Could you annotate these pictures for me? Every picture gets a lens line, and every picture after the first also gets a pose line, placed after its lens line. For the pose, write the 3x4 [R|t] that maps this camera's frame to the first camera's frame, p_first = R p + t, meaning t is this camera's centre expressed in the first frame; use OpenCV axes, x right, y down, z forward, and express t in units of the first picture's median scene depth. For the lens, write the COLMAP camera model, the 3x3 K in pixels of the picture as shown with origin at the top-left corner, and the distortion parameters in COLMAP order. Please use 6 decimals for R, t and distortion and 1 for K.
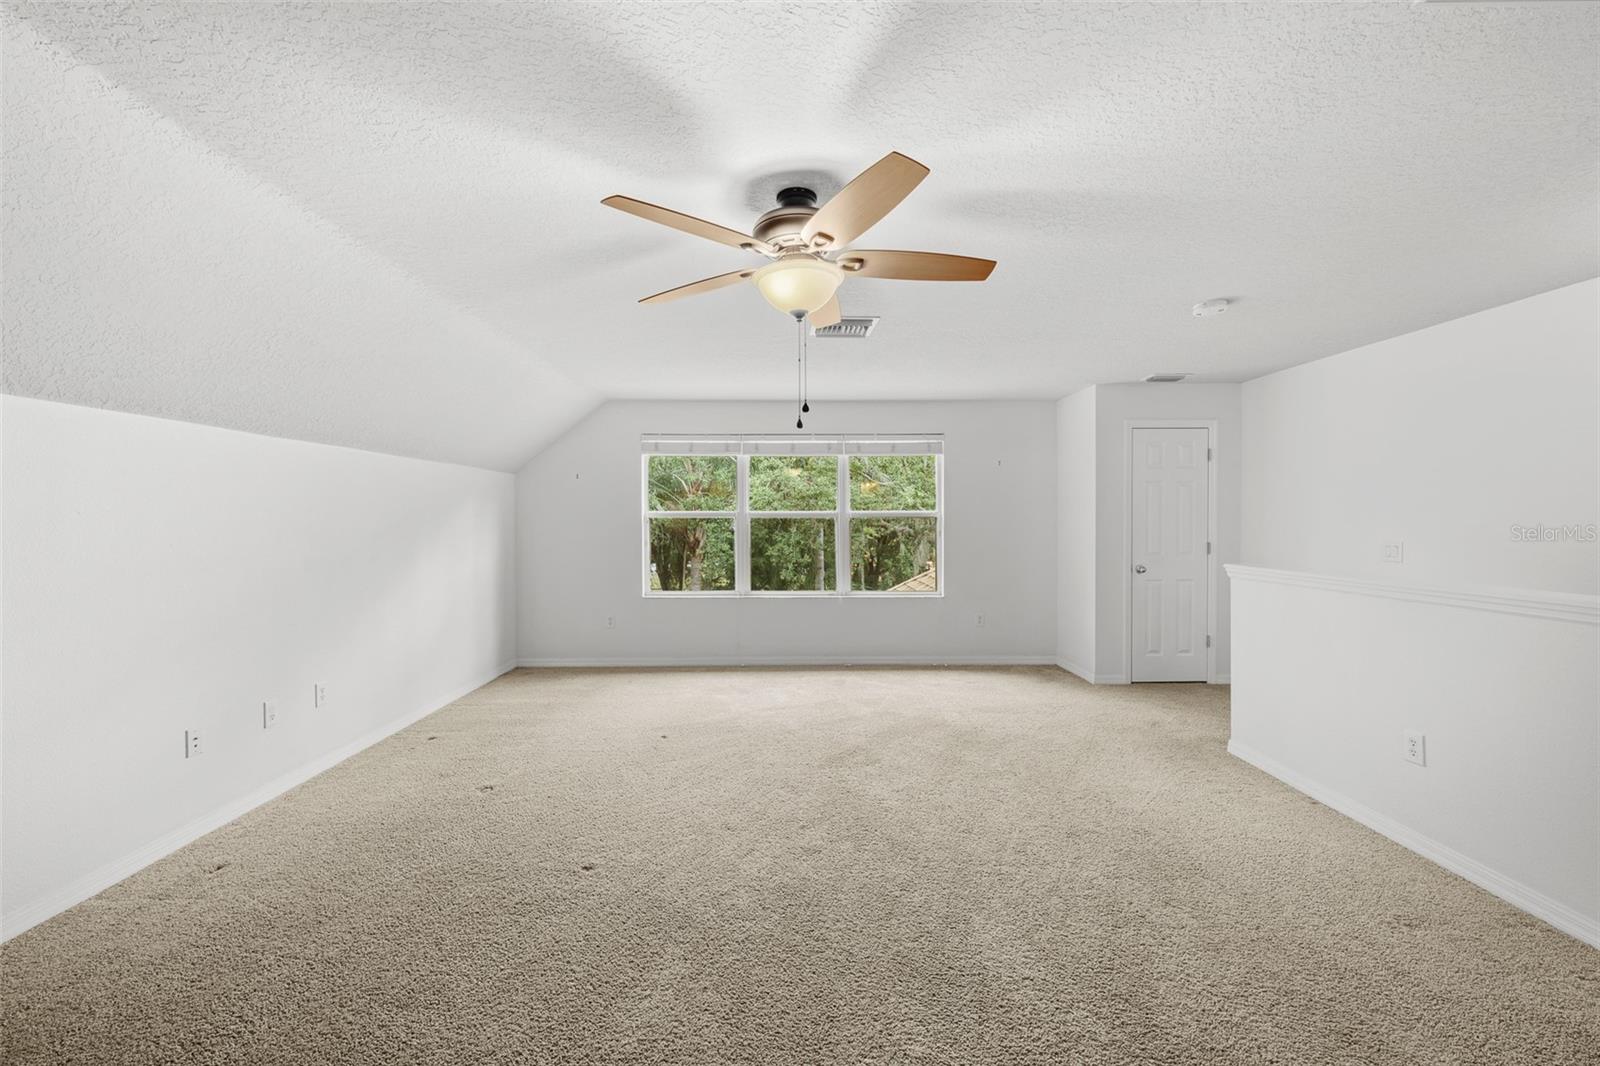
lens RADIAL K [[642.2, 0, 800.1], [0, 642.2, 530.1], [0, 0, 1]] dist [-0.000464, -0.000035]
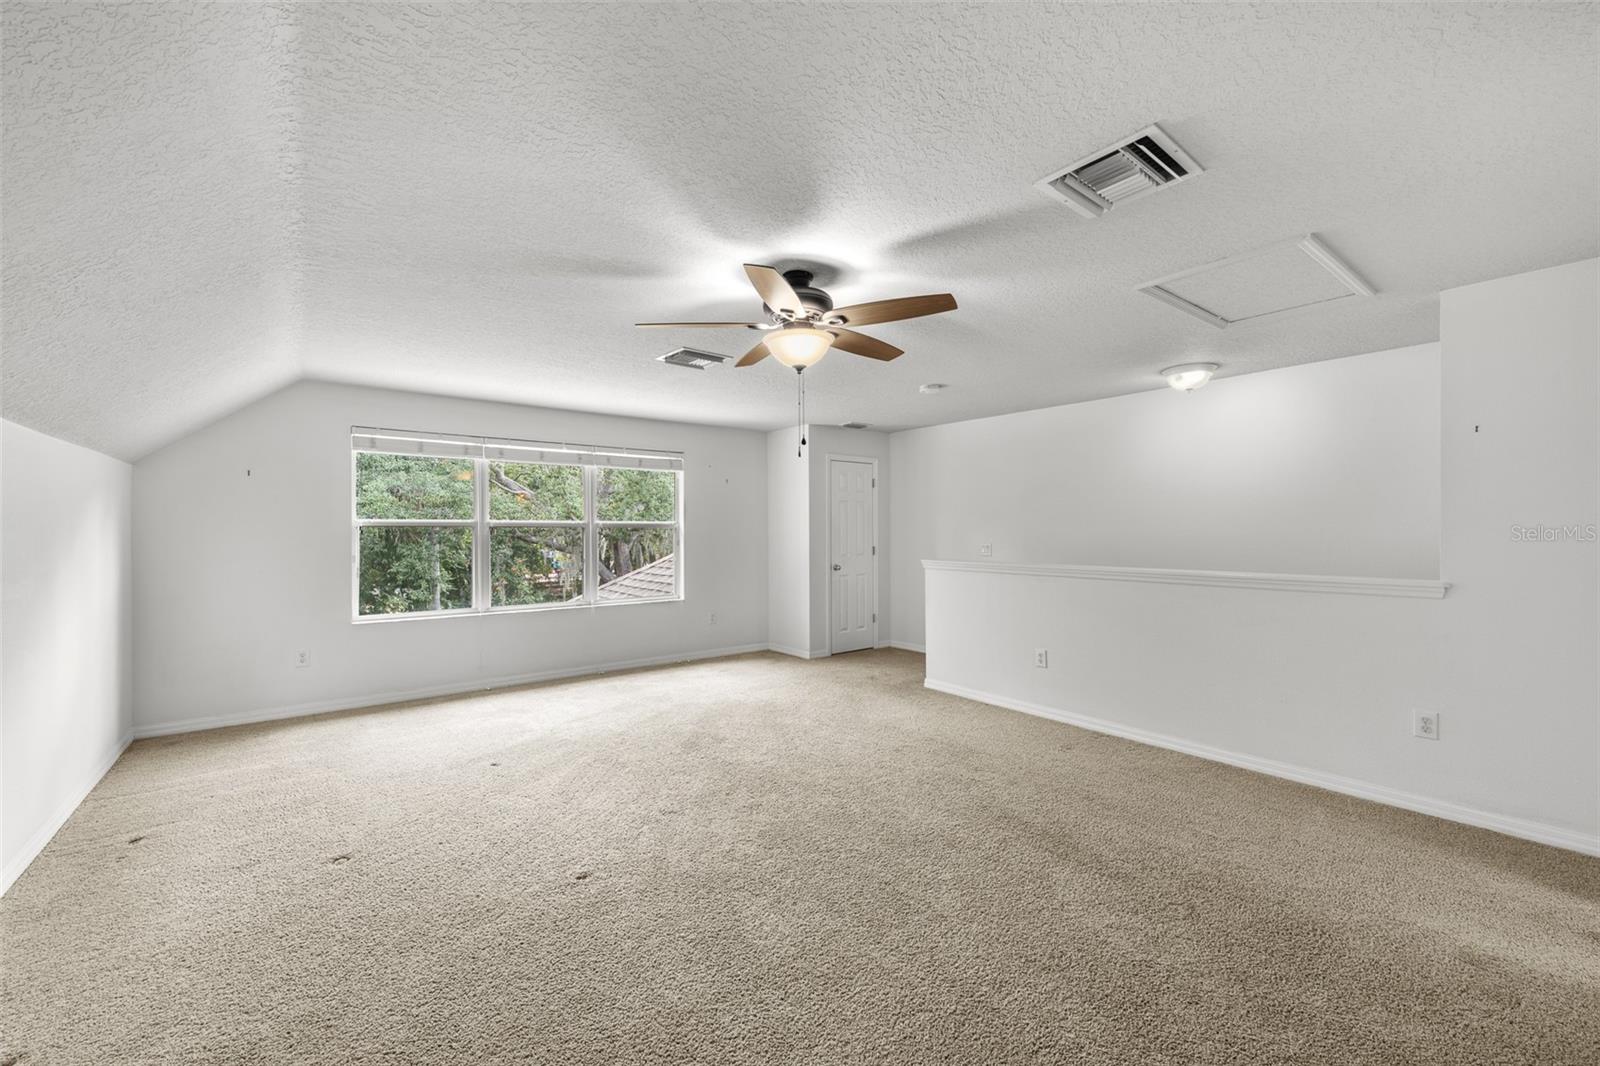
lens RADIAL K [[642.2, 0, 802.6], [0, 642.2, 530.6], [0, 0, 1]] dist [-0.000464, -0.000035]
pose [[0.793879, 0.000057, 0.608076, -0.384182], [0.009649, 0.999873, -0.012691, 0.001577], [-0.607999, 0.015942, 0.793778, -0.006489]]
